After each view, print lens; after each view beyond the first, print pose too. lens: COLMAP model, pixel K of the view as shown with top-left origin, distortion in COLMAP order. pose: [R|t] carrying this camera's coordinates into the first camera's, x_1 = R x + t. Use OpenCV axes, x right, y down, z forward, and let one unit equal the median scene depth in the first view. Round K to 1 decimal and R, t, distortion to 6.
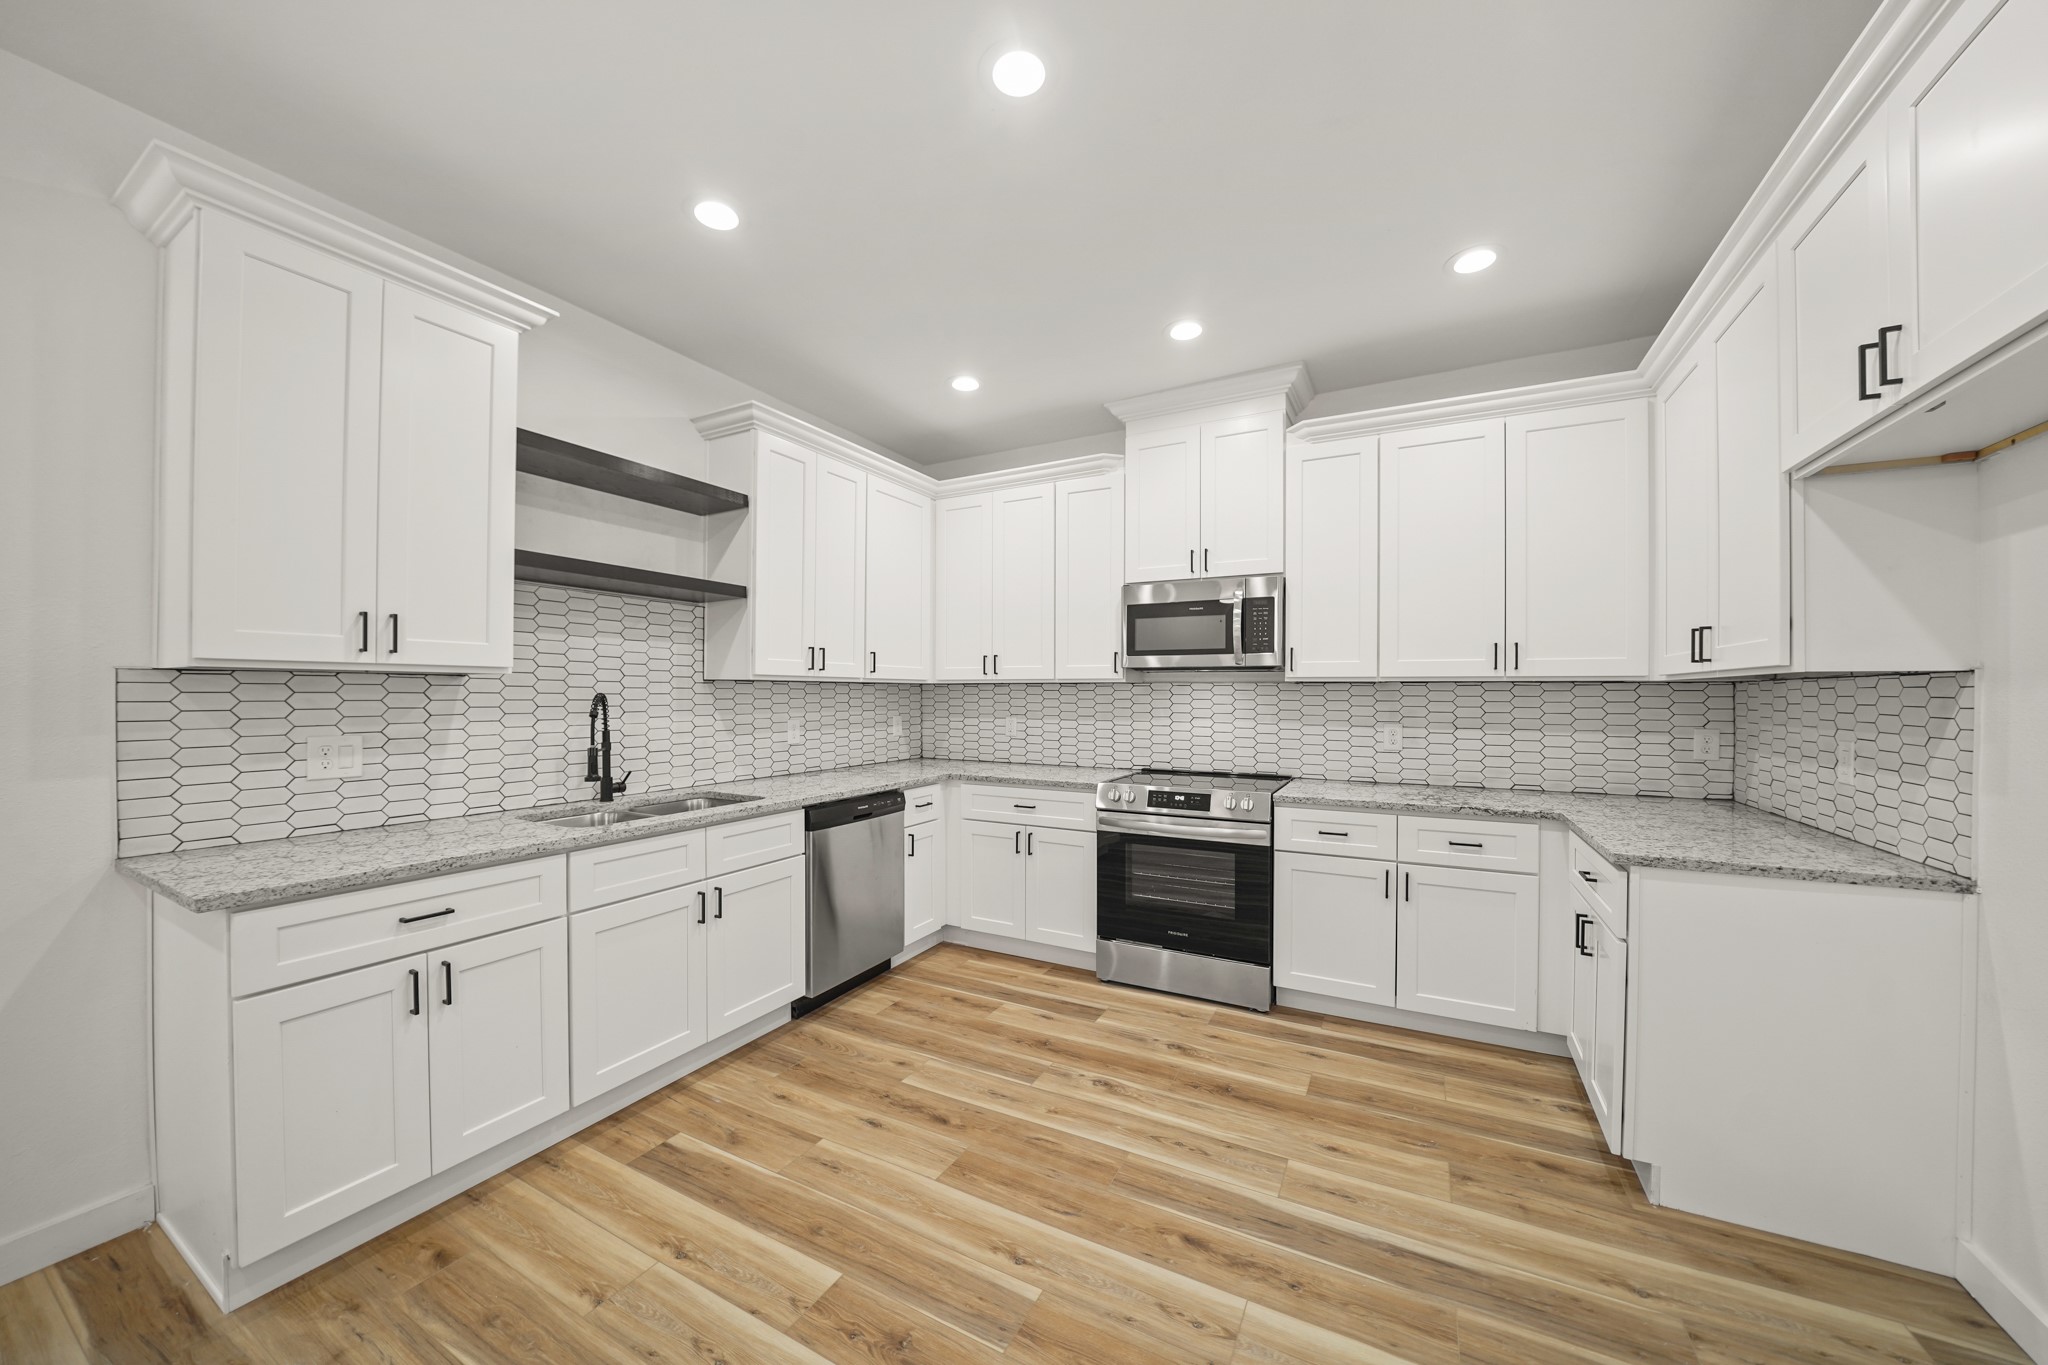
lens RADIAL K [[718.0, 0, 1025.8], [0, 718.0, 692.9], [0, 0, 1]] dist [-0.022565, 0.000310]
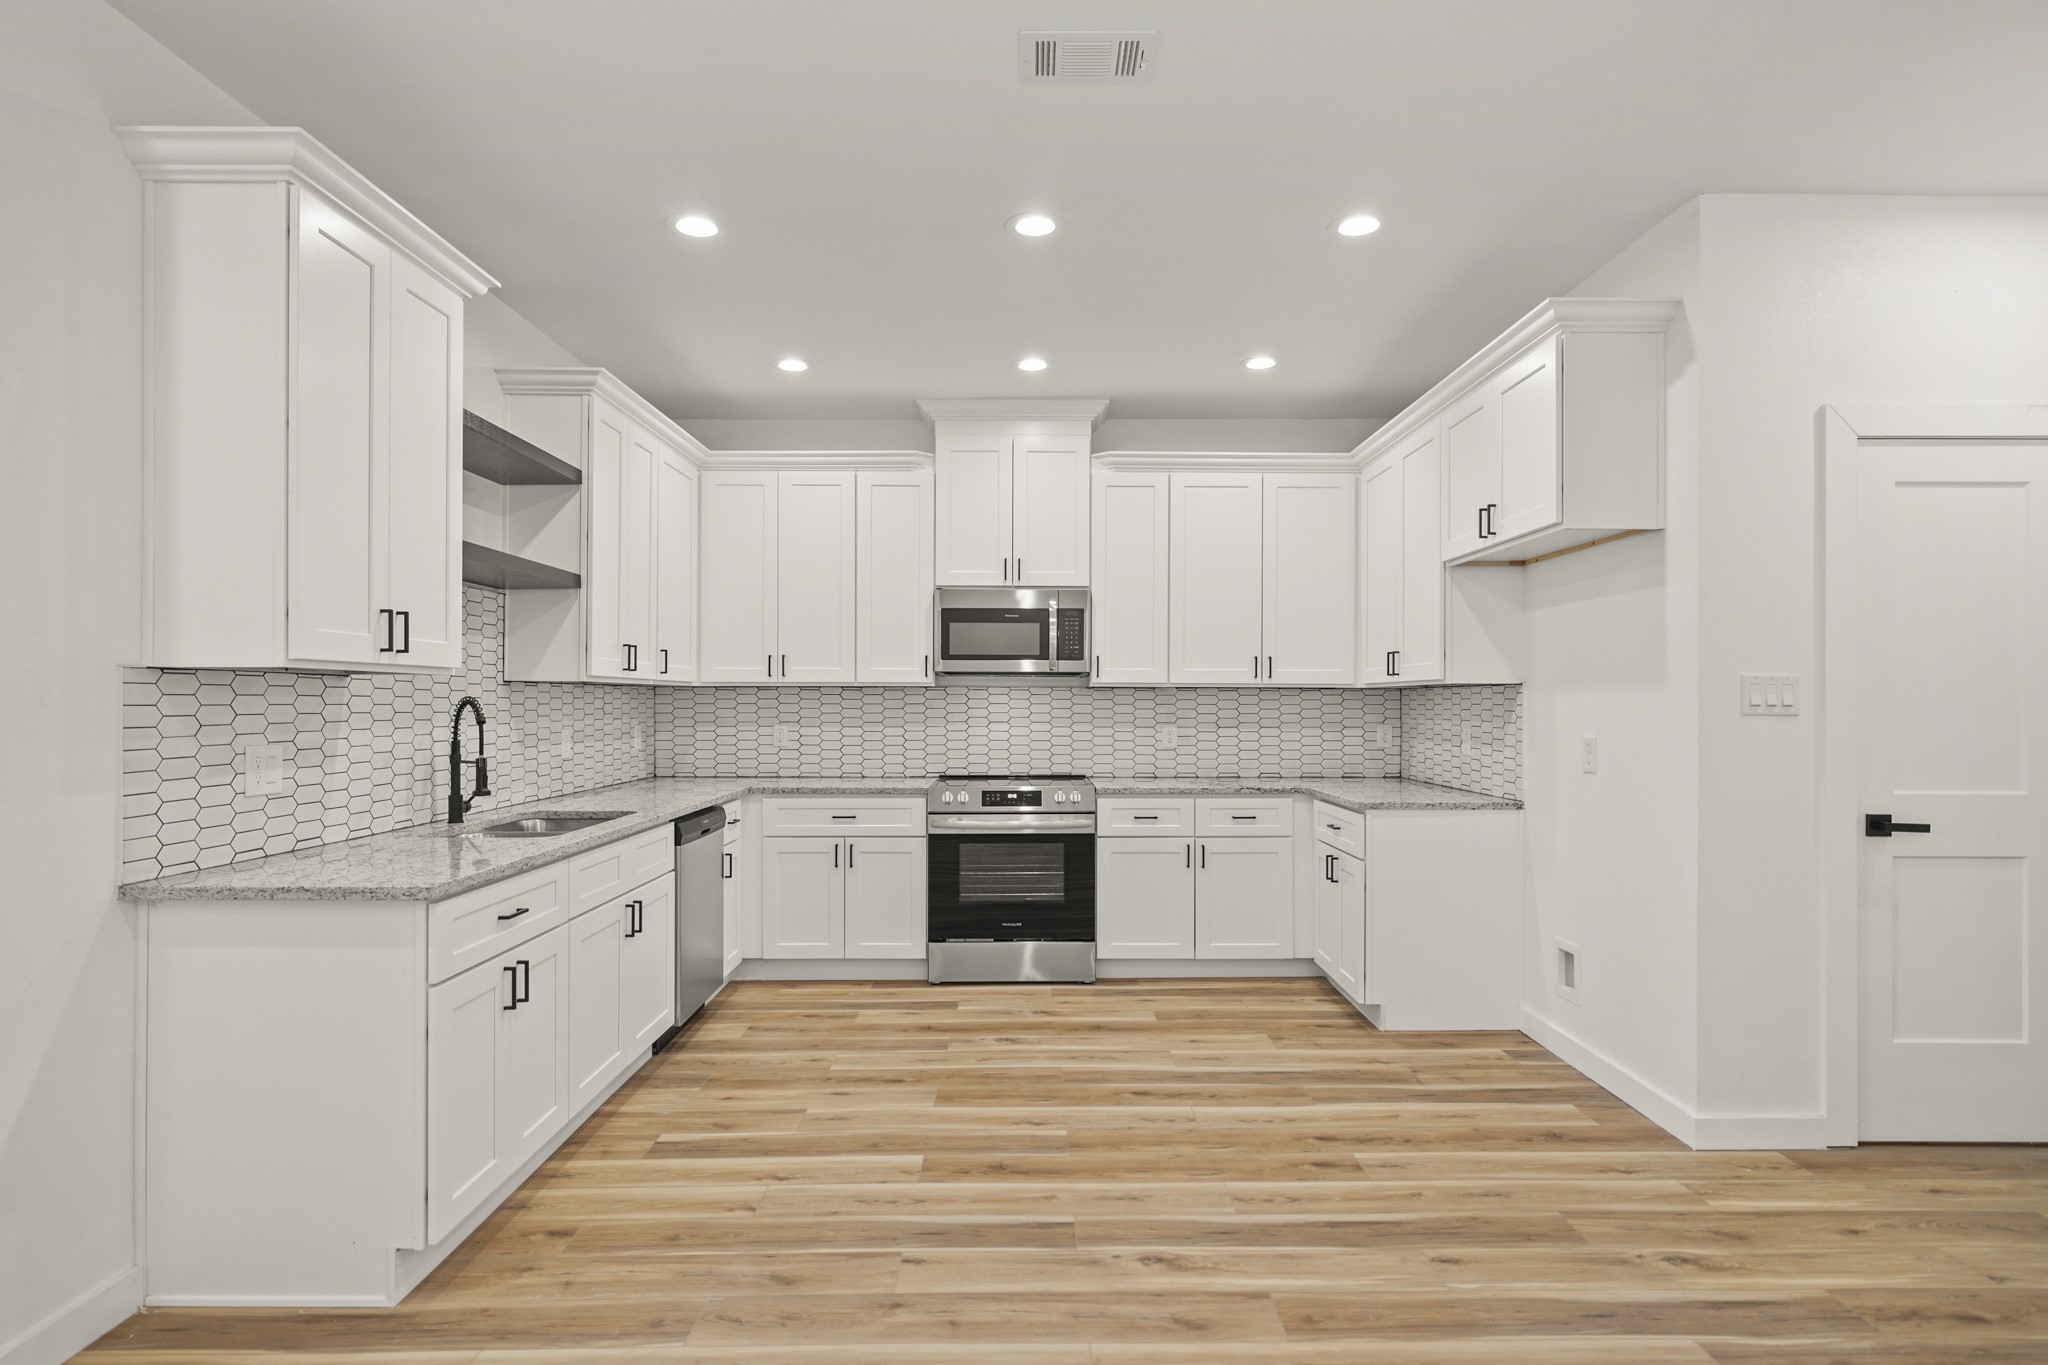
lens RADIAL K [[1064.7, 0, 1025.5], [0, 1064.7, 697.2], [0, 0, 1]] dist [0.003592, 0.000269]
pose [[0.879598, 0.000265, 0.475717, -0.569805], [0.000581, 0.999999, -0.001631, 0.003353], [-0.475717, 0.001711, 0.879597, -0.434481]]
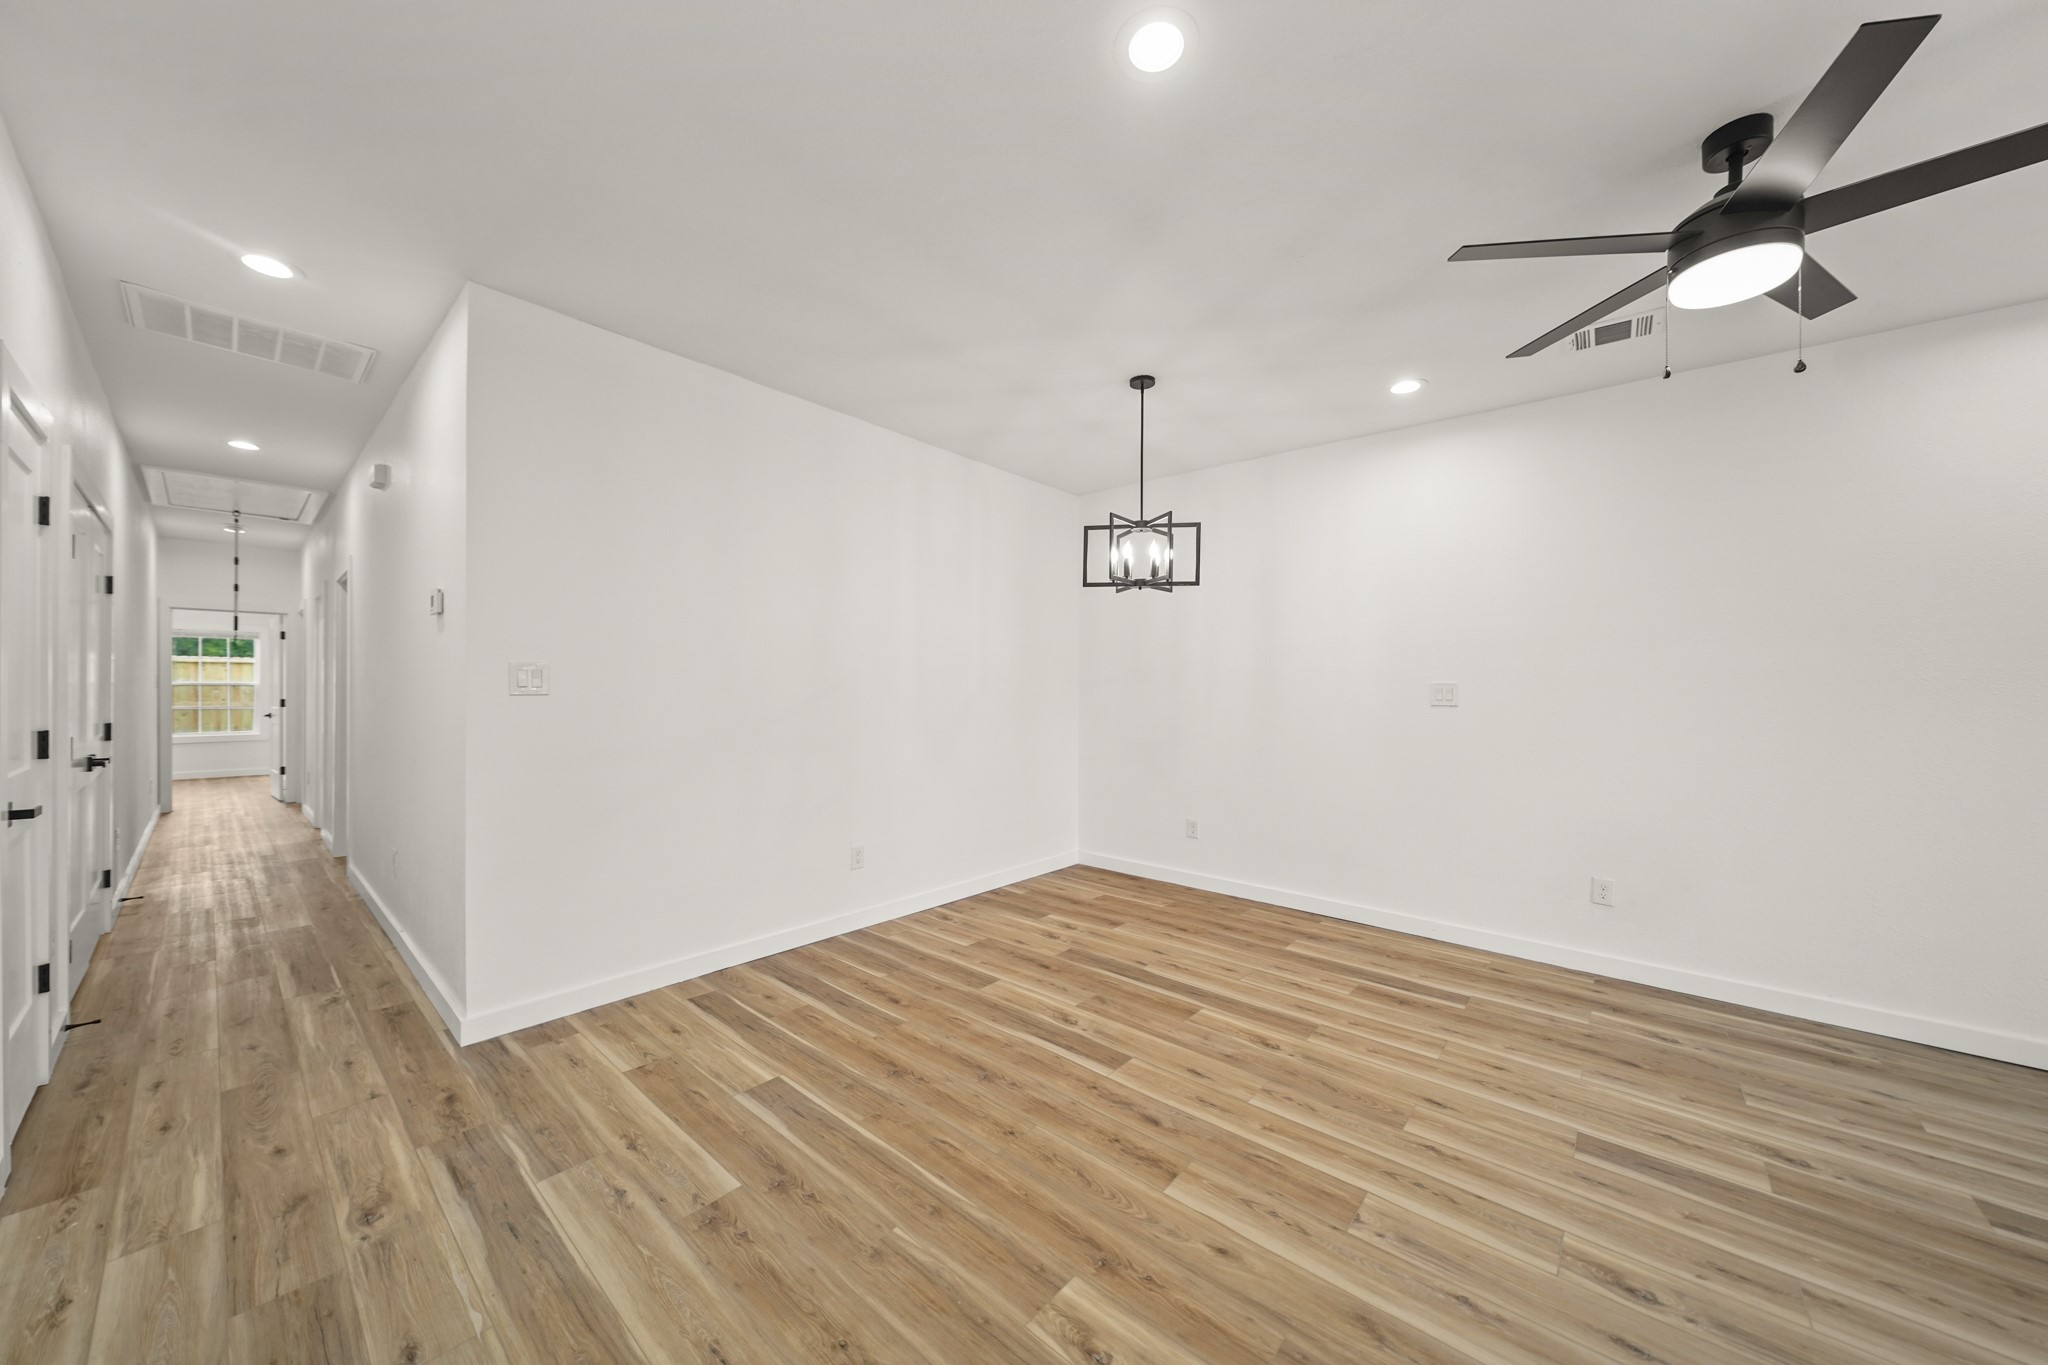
lens RADIAL K [[709.5, 0, 1025.3], [0, 709.5, 690.6], [0, 0, 1]] dist [-0.006633, -0.000093]
pose [[-0.975450, -0.012513, 0.219866, -0.360762], [-0.011205, 0.999911, 0.007195, 0.000086], [-0.219936, 0.004555, -0.975504, 0.543962]]
